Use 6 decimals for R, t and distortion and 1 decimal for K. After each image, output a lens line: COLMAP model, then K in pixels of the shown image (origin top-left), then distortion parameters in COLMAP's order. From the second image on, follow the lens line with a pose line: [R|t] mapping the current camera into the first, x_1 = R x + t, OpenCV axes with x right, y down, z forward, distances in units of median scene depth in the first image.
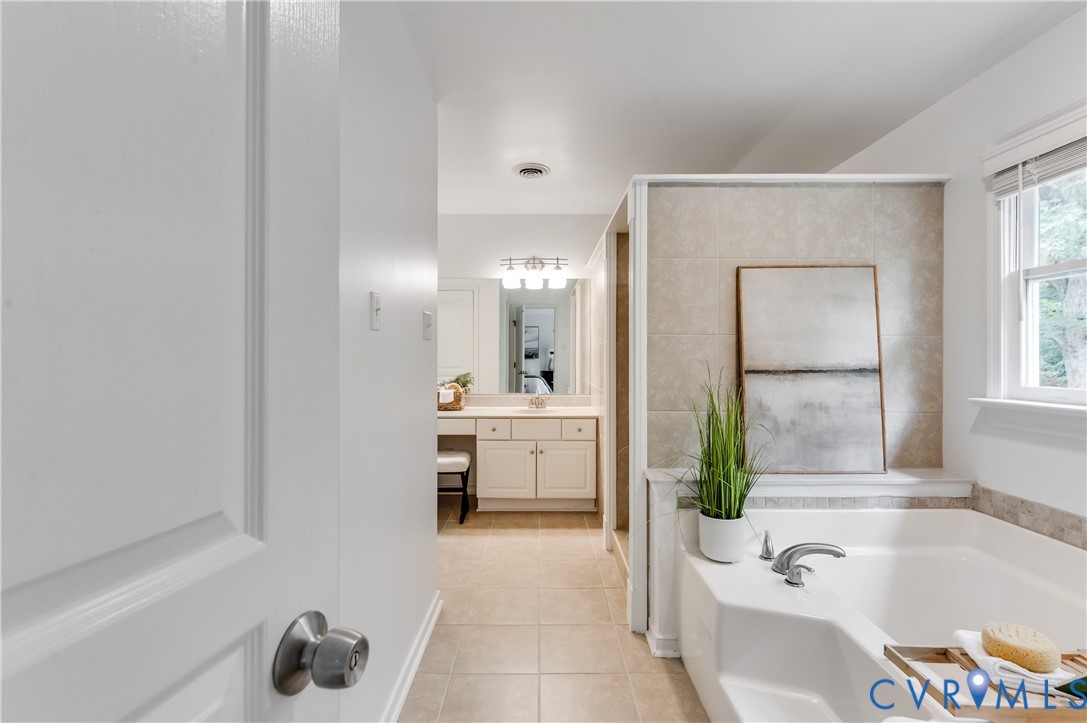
lens RADIAL K [[486.7, 0, 539.7], [0, 486.7, 359.3], [0, 0, 1]] dist [0.002235, -0.002024]
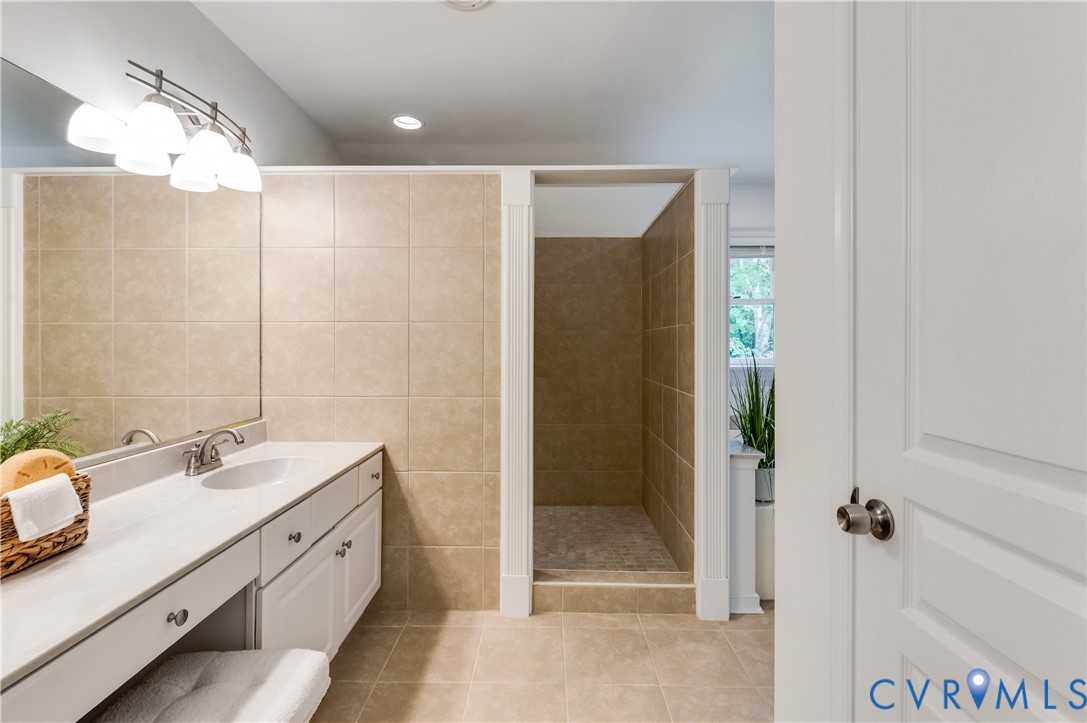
lens RADIAL K [[486.7, 0, 541.1], [0, 486.7, 352.0], [0, 0, 1]] dist [0.002235, -0.002024]
pose [[-0.002458, -0.008480, 0.999961, -0.511355], [-0.000513, 0.999964, 0.008479, -0.004766], [-0.999997, -0.000493, -0.002463, 0.872170]]
